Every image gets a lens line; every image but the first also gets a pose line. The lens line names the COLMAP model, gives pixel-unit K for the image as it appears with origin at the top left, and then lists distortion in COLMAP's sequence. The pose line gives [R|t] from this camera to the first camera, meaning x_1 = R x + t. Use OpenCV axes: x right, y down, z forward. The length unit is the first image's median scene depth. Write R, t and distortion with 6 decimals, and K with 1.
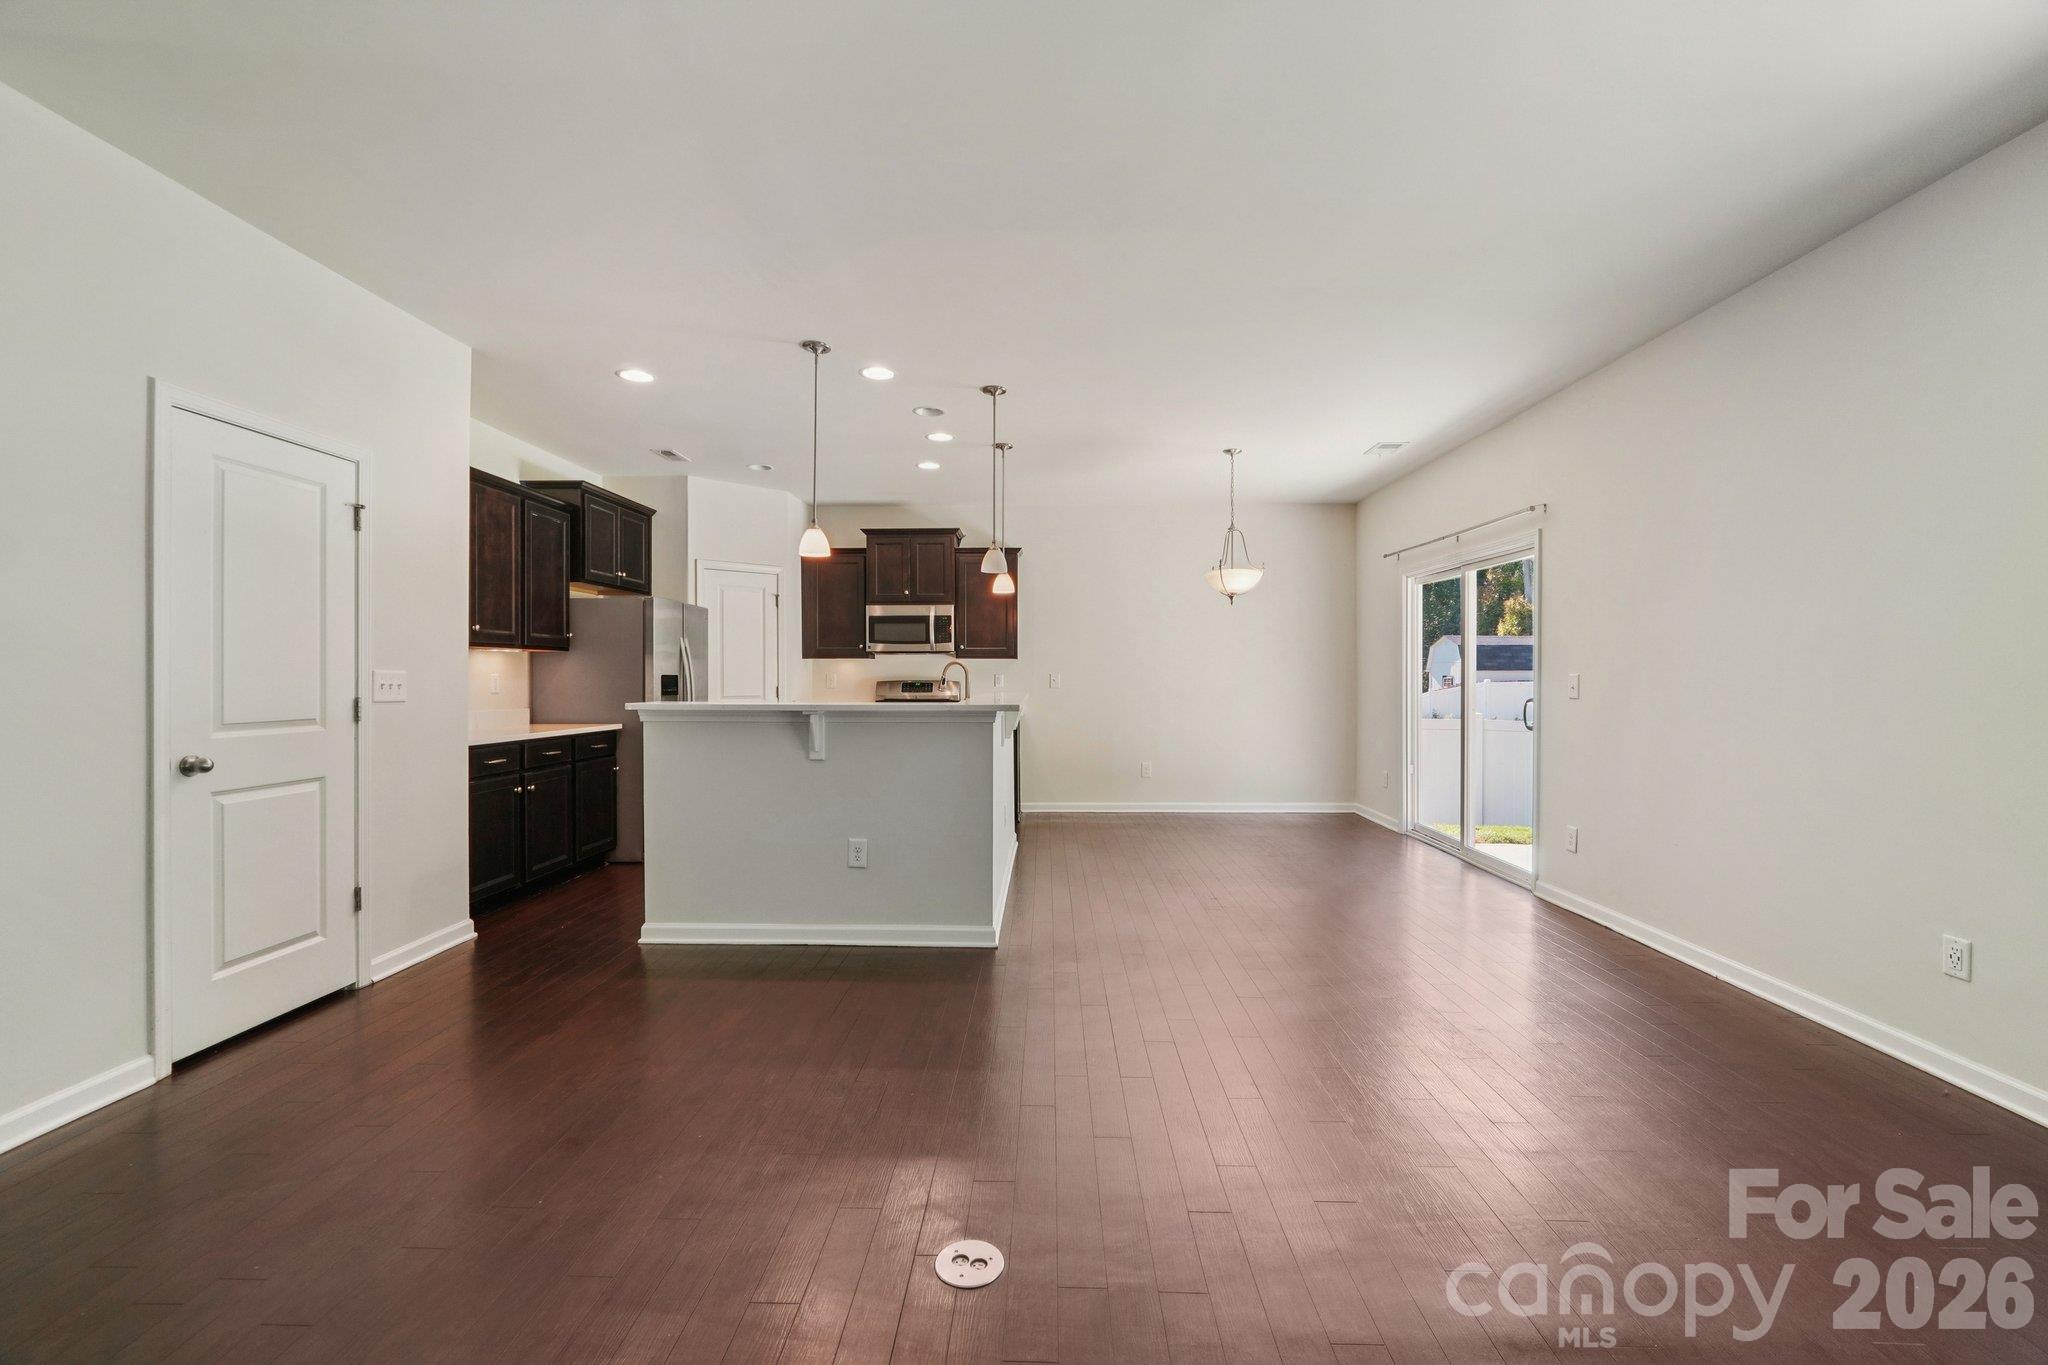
lens RADIAL K [[869.7, 0, 1025.7], [0, 869.7, 675.7], [0, 0, 1]] dist [-0.010145, 0.004057]
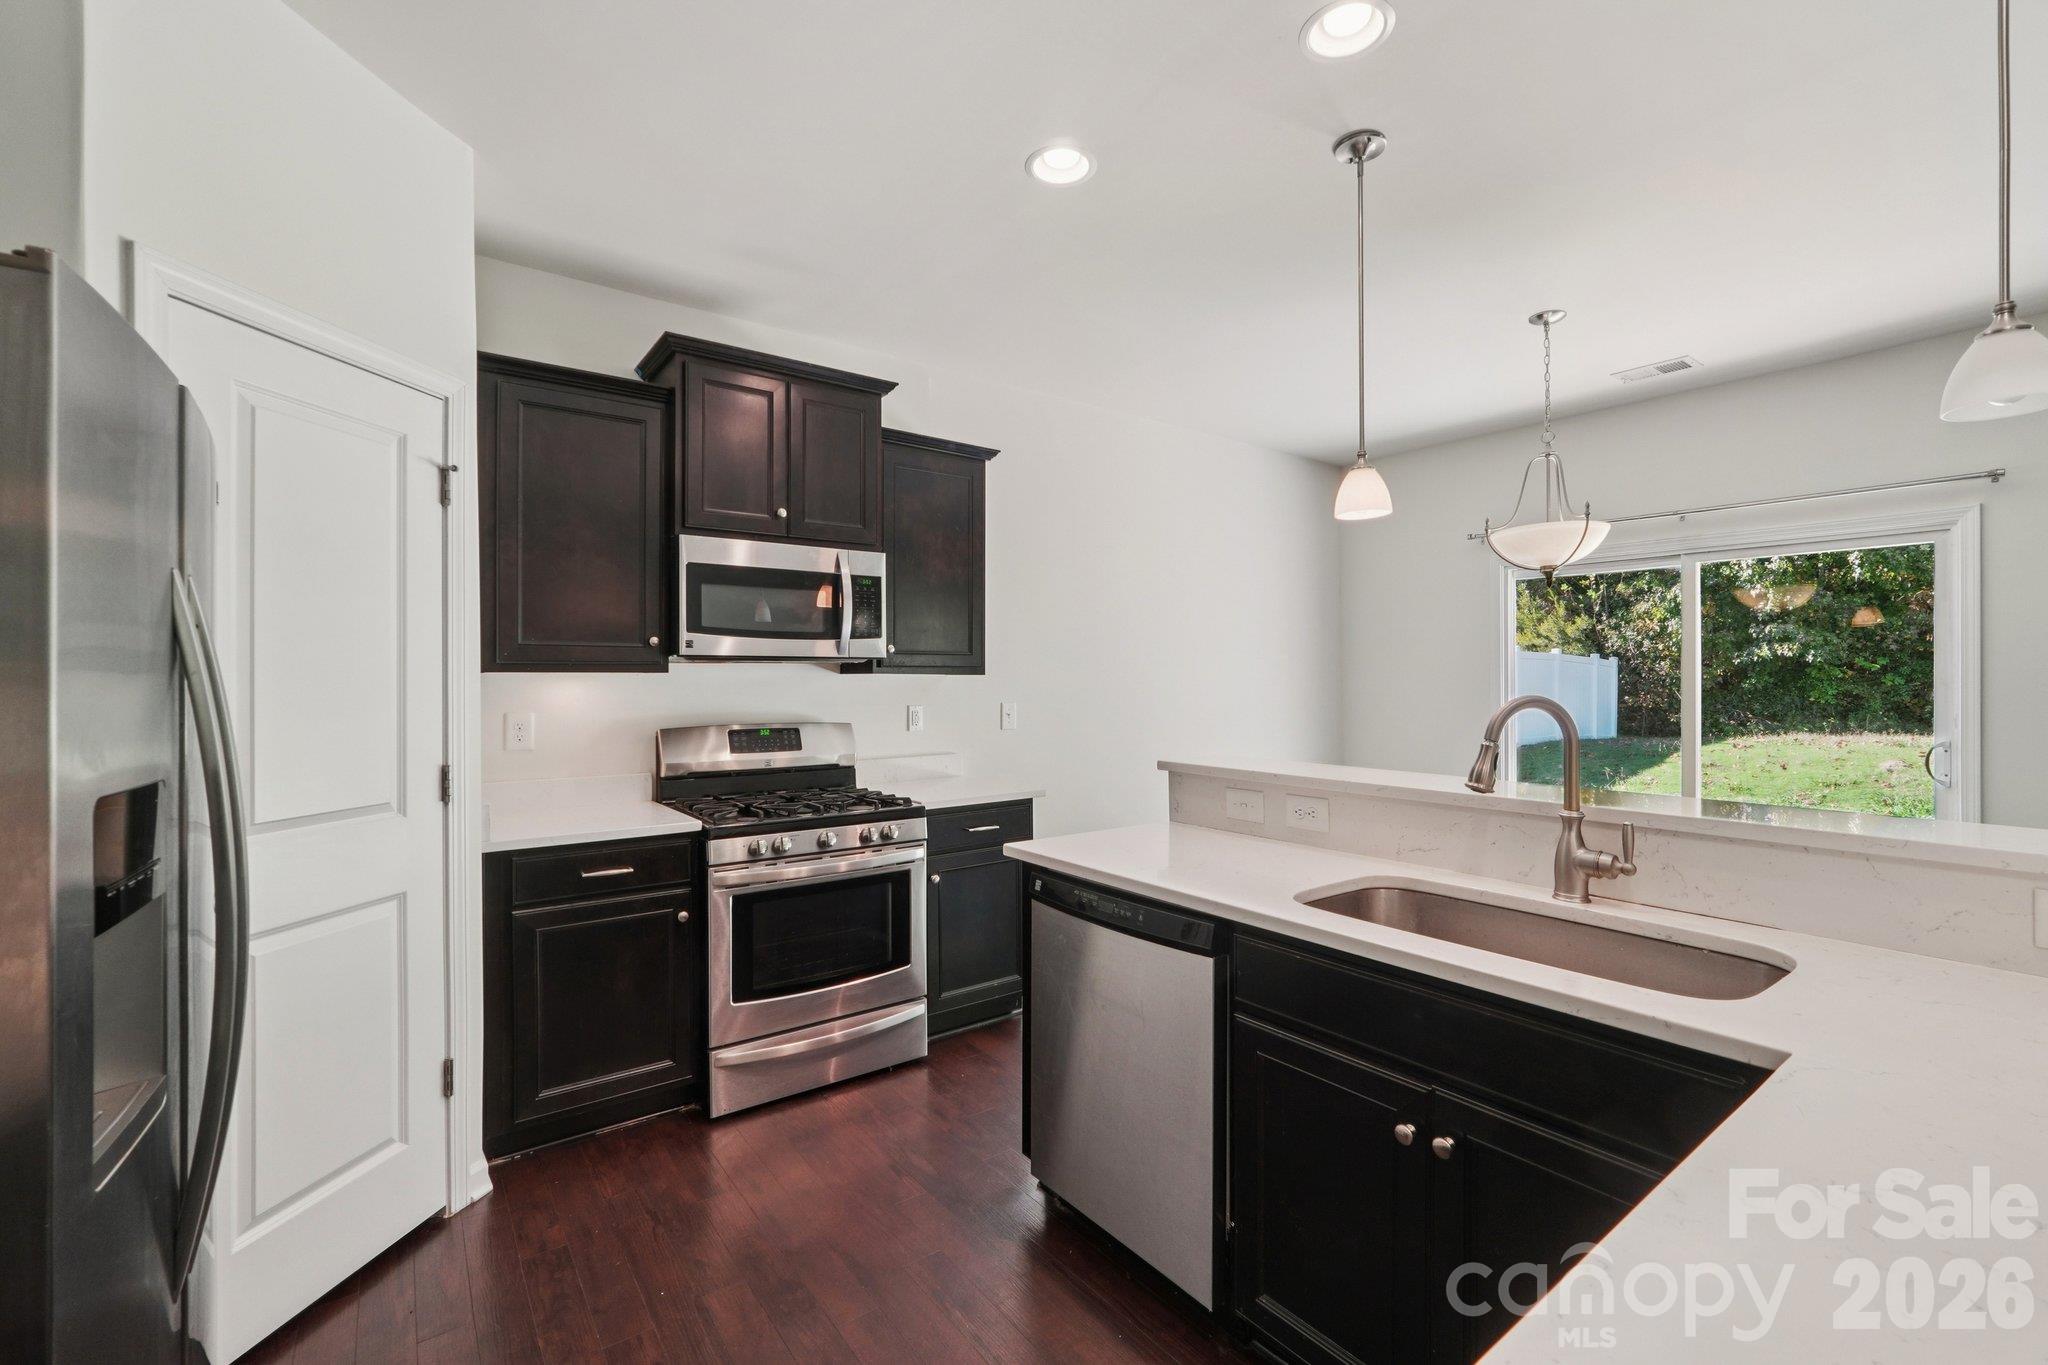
lens RADIAL K [[869.7, 0, 1029.4], [0, 869.7, 674.4], [0, 0, 1]] dist [-0.010145, 0.004057]
pose [[0.782778, 0.002892, 0.622294, -0.336138], [0.001689, 0.999976, -0.006771, -0.018534], [-0.622298, 0.006351, 0.782755, 0.678279]]
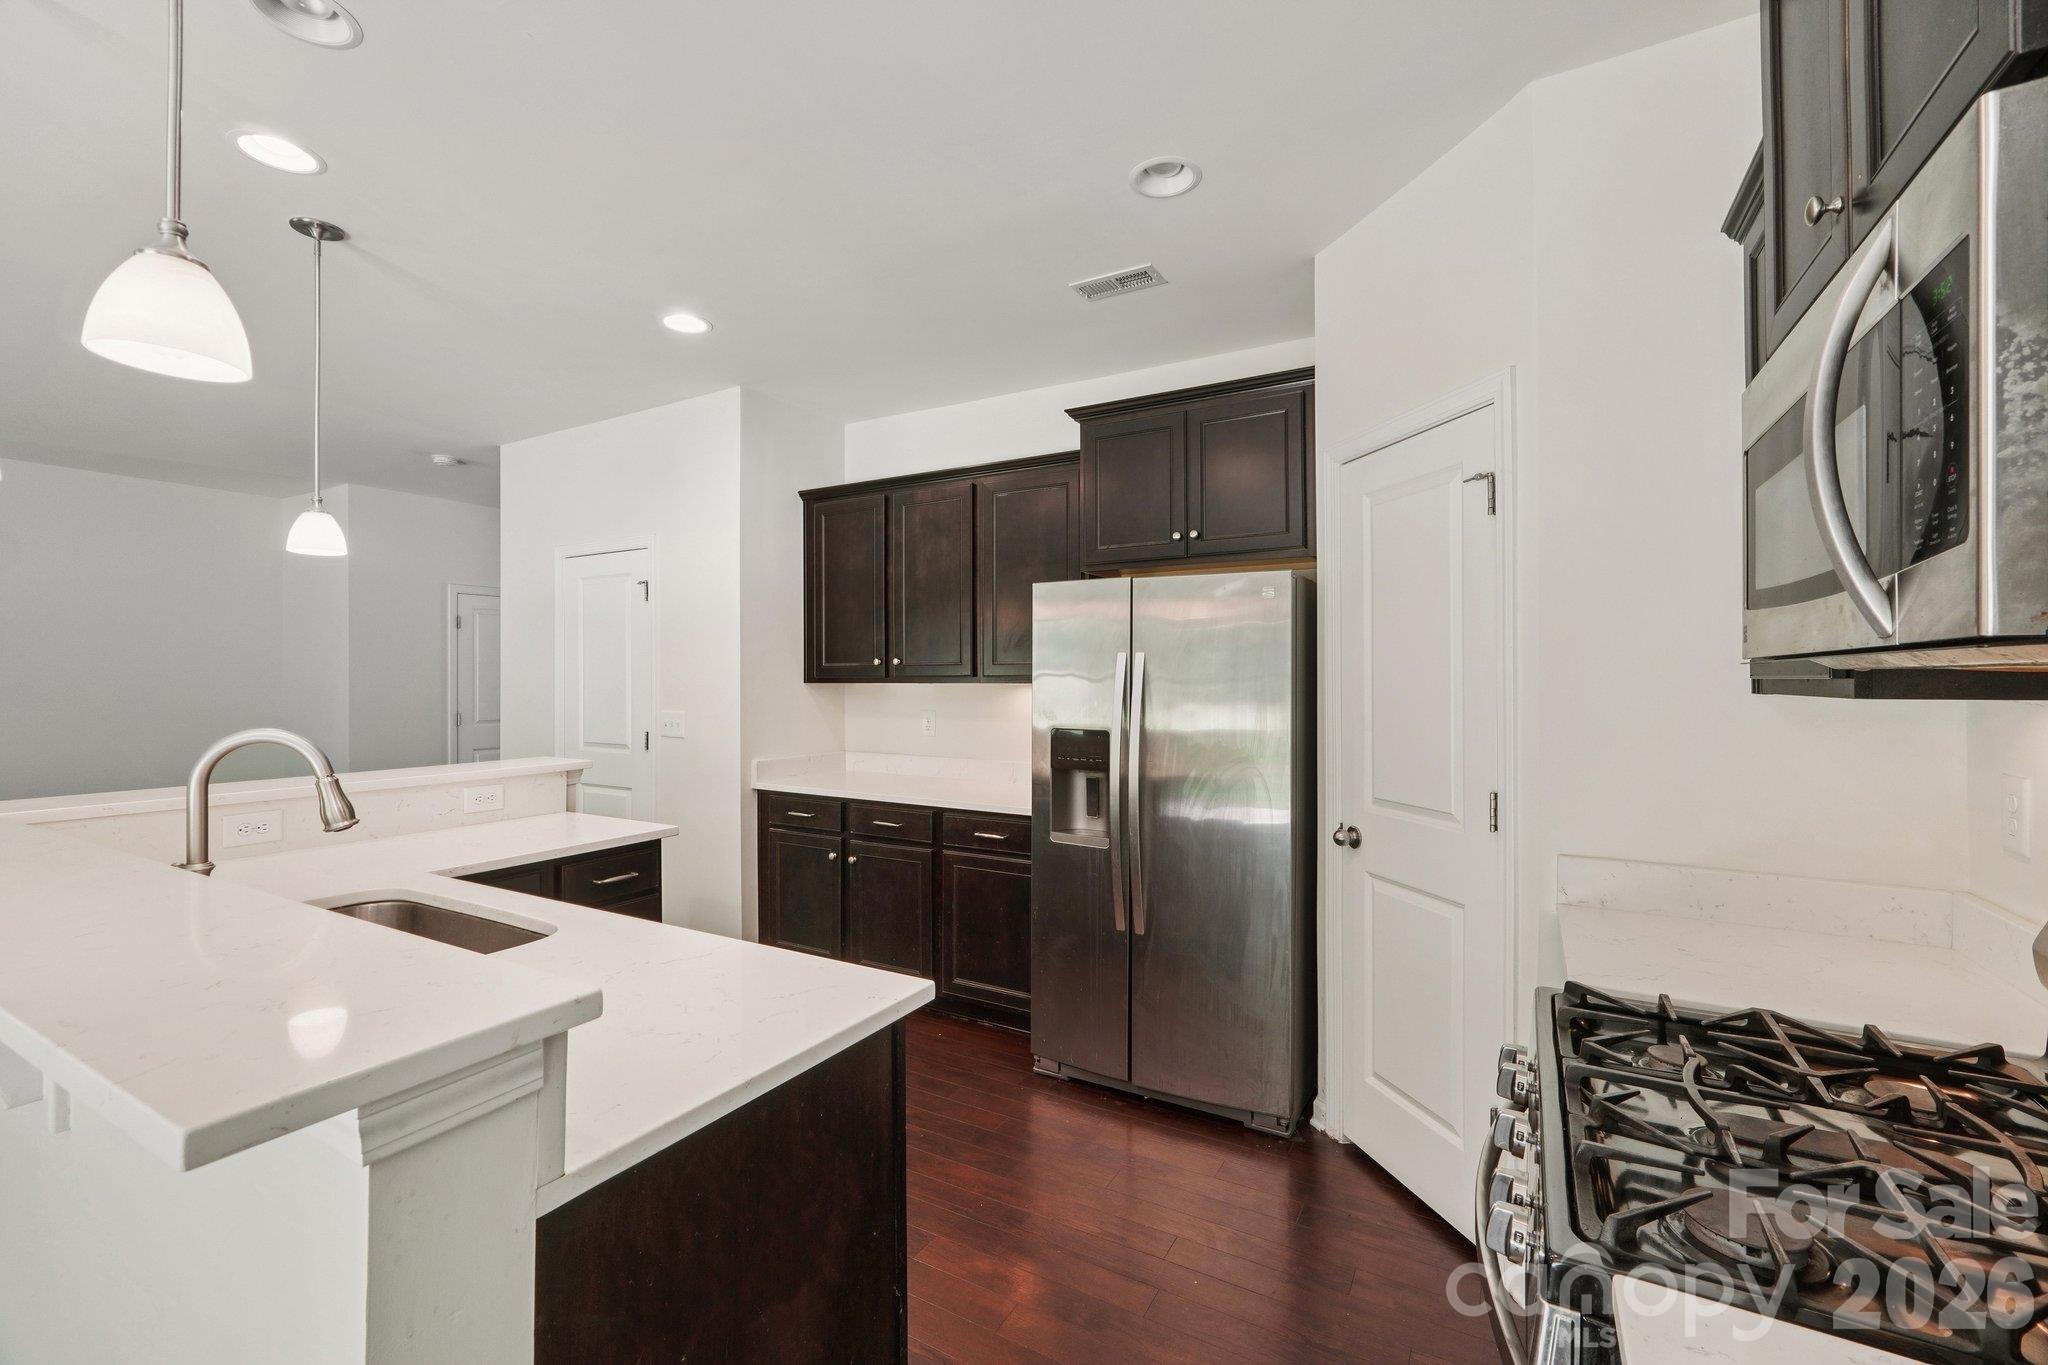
lens RADIAL K [[869.7, 0, 1031.6], [0, 869.7, 676.1], [0, 0, 1]] dist [-0.010145, 0.004057]
pose [[-0.475534, -0.001780, -0.879695, 0.042354], [-0.001820, 0.999998, -0.001040, -0.028284], [0.879695, 0.001107, -0.475537, 1.073608]]
